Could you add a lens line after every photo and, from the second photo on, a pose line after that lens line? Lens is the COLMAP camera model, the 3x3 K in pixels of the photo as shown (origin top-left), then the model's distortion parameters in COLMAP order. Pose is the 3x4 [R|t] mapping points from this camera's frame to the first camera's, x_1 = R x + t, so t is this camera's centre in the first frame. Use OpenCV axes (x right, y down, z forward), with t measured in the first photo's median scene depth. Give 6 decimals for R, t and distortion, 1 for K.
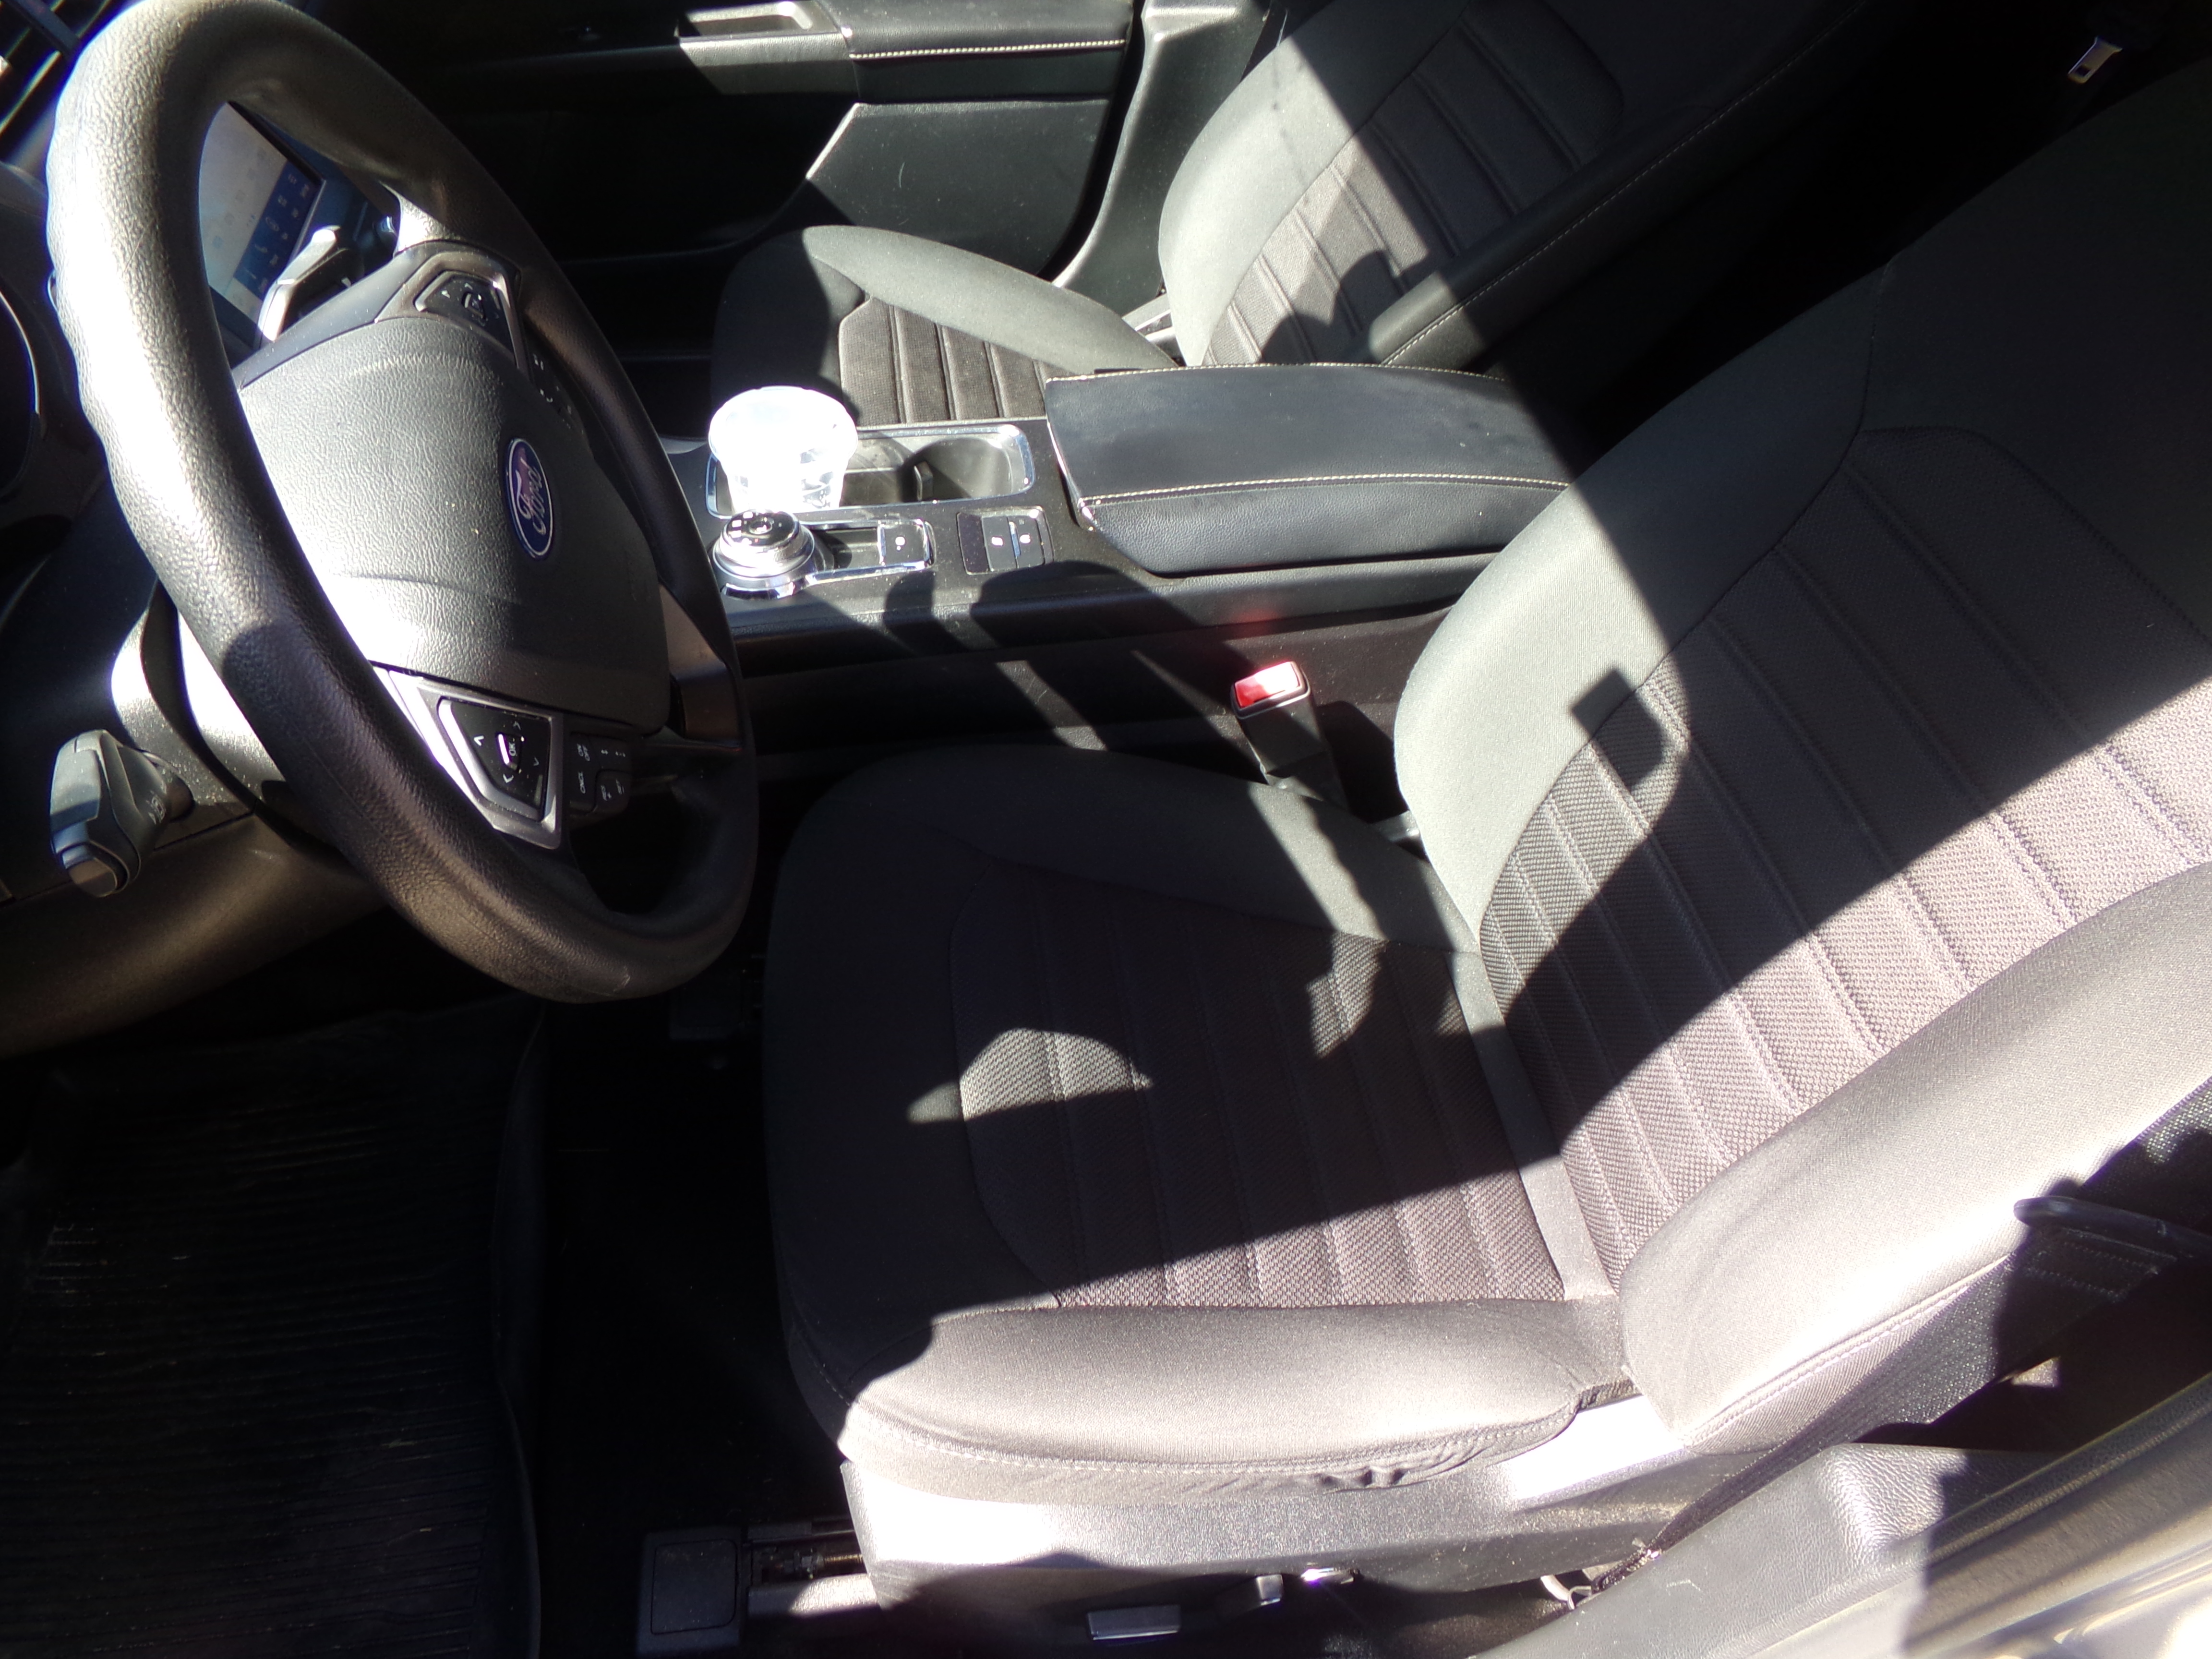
lens RADIAL K [[1481.3, 0, 1106.0], [0, 1481.3, 829.5], [0, 0, 1]] dist [0.051849, -0.030950]
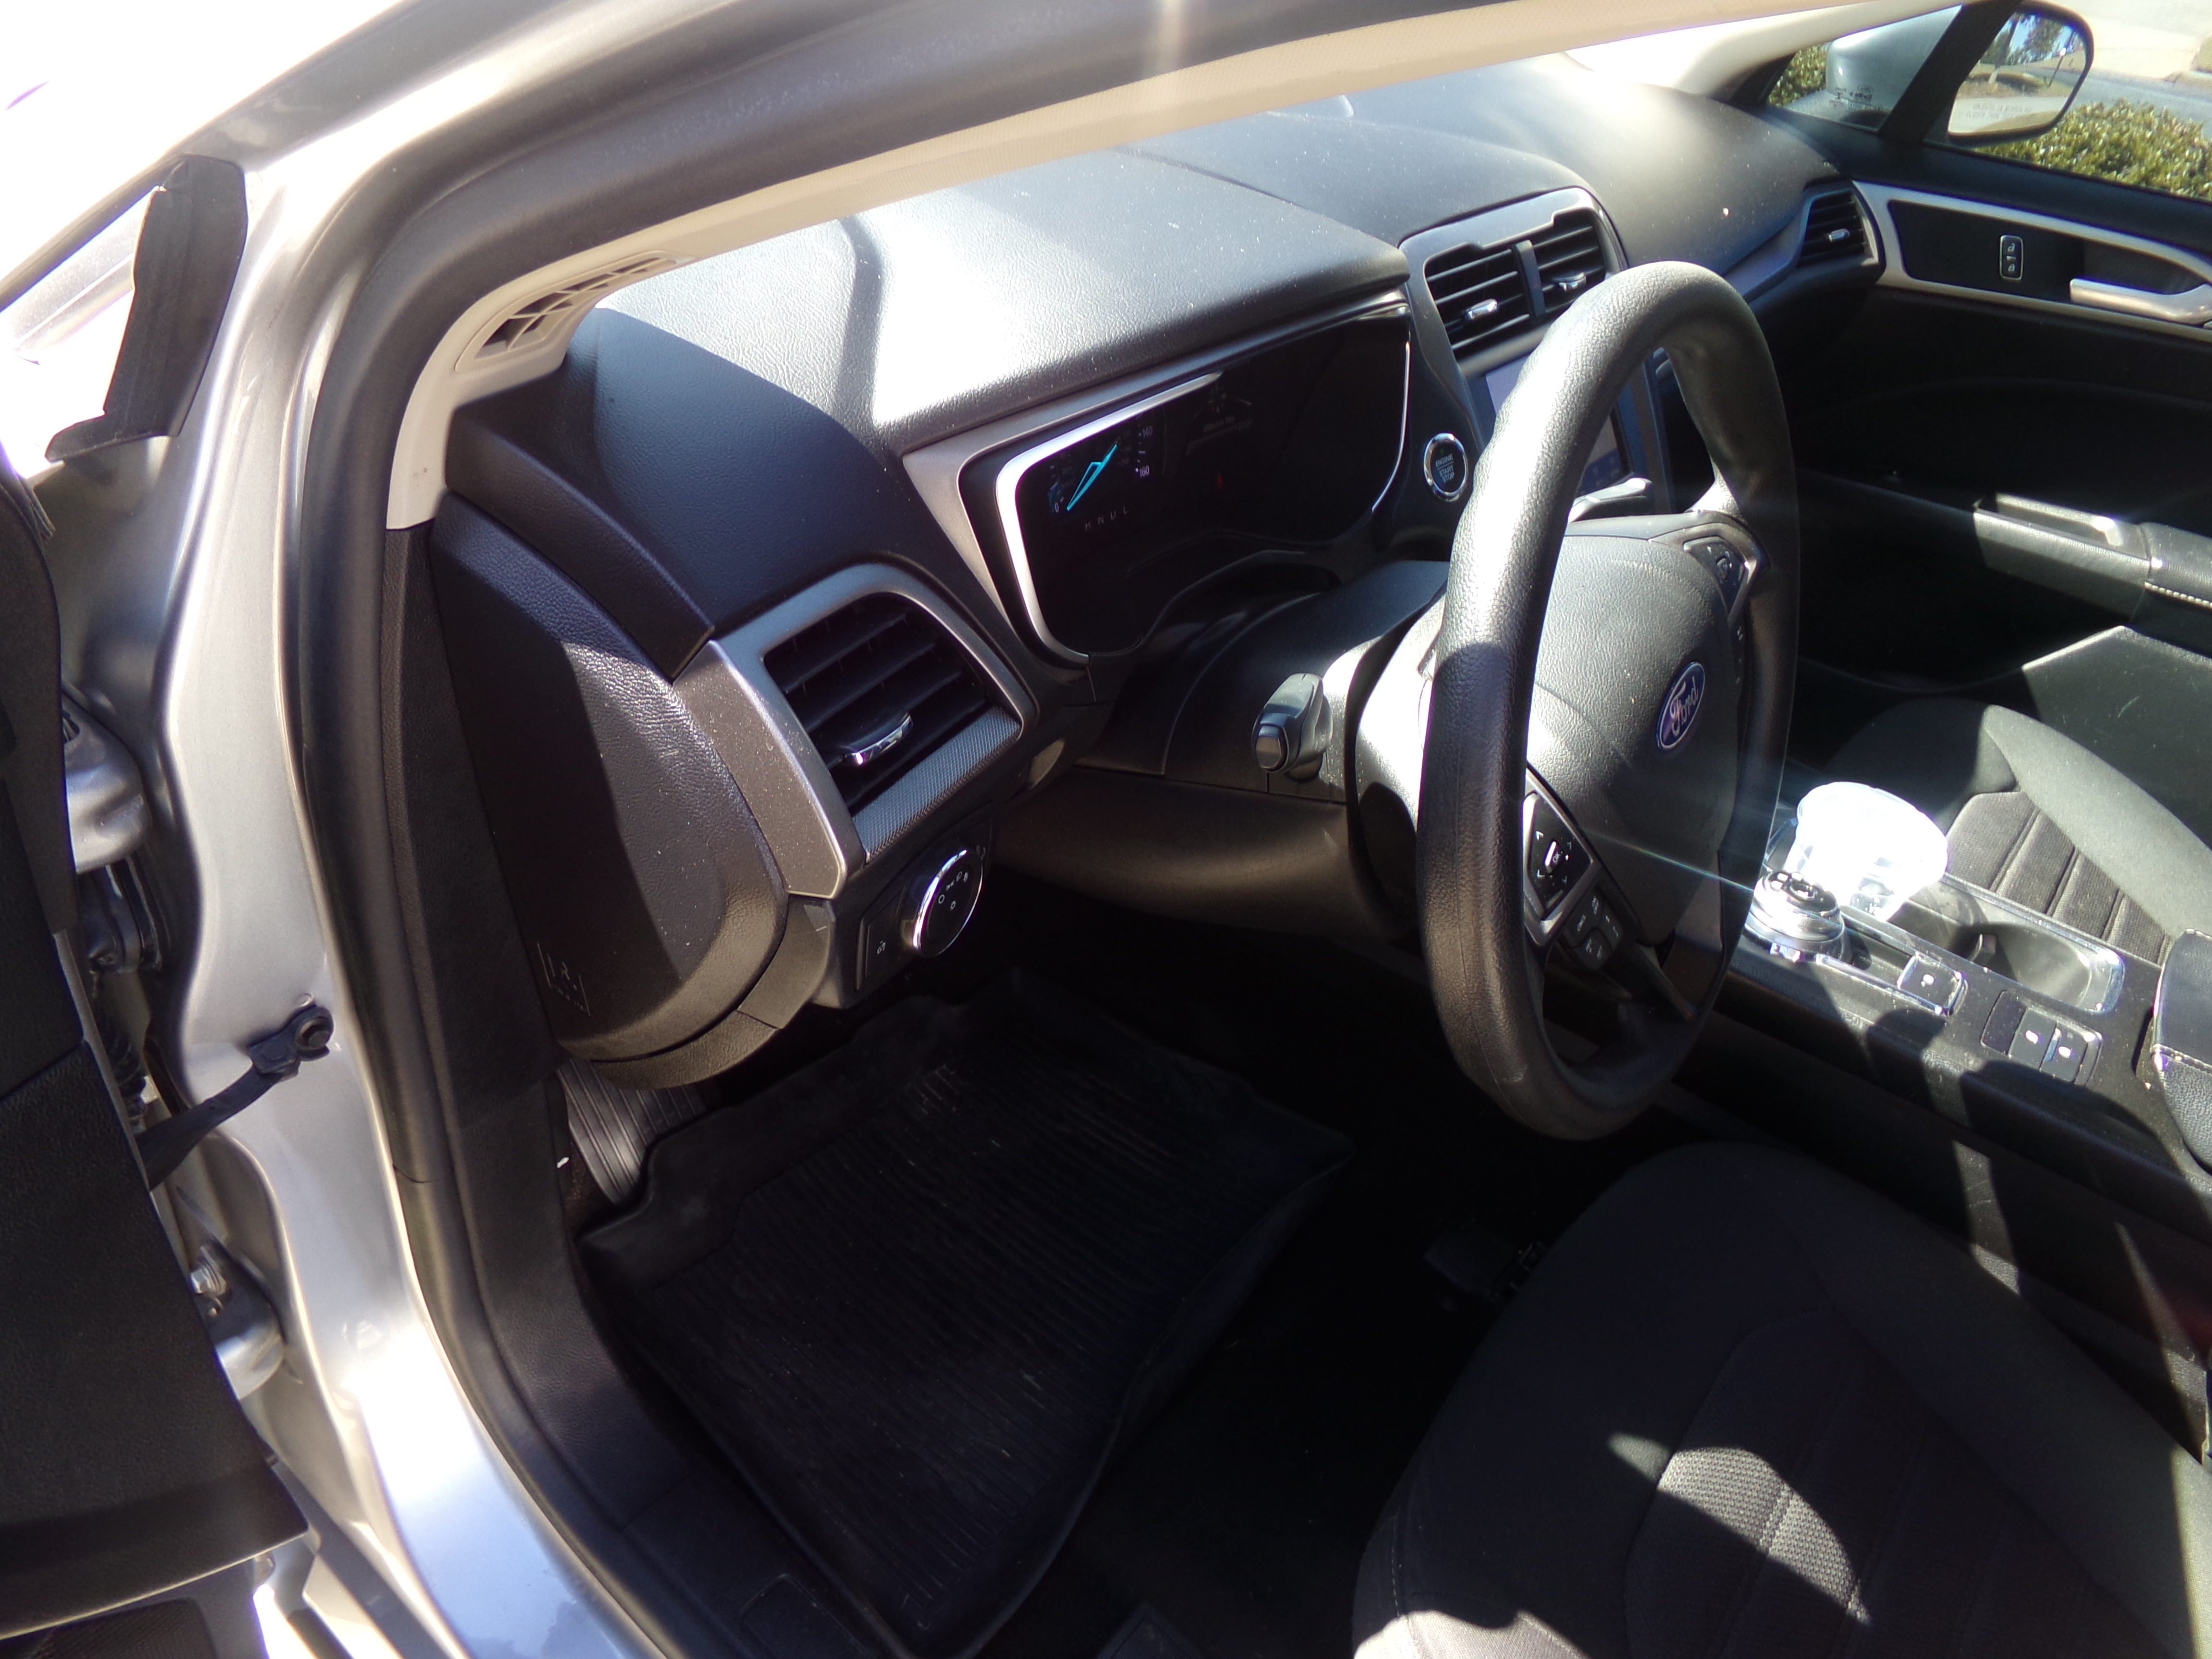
lens RADIAL K [[1516.1, 0, 1106.2], [0, 1516.1, 867.0], [0, 0, 1]] dist [-0.009756, 0.010249]
pose [[0.678845, 0.482367, -0.553616, 0.004593], [-0.597626, 0.801016, -0.034883, 0.096533], [0.426629, 0.354535, 0.832041, -0.048832]]
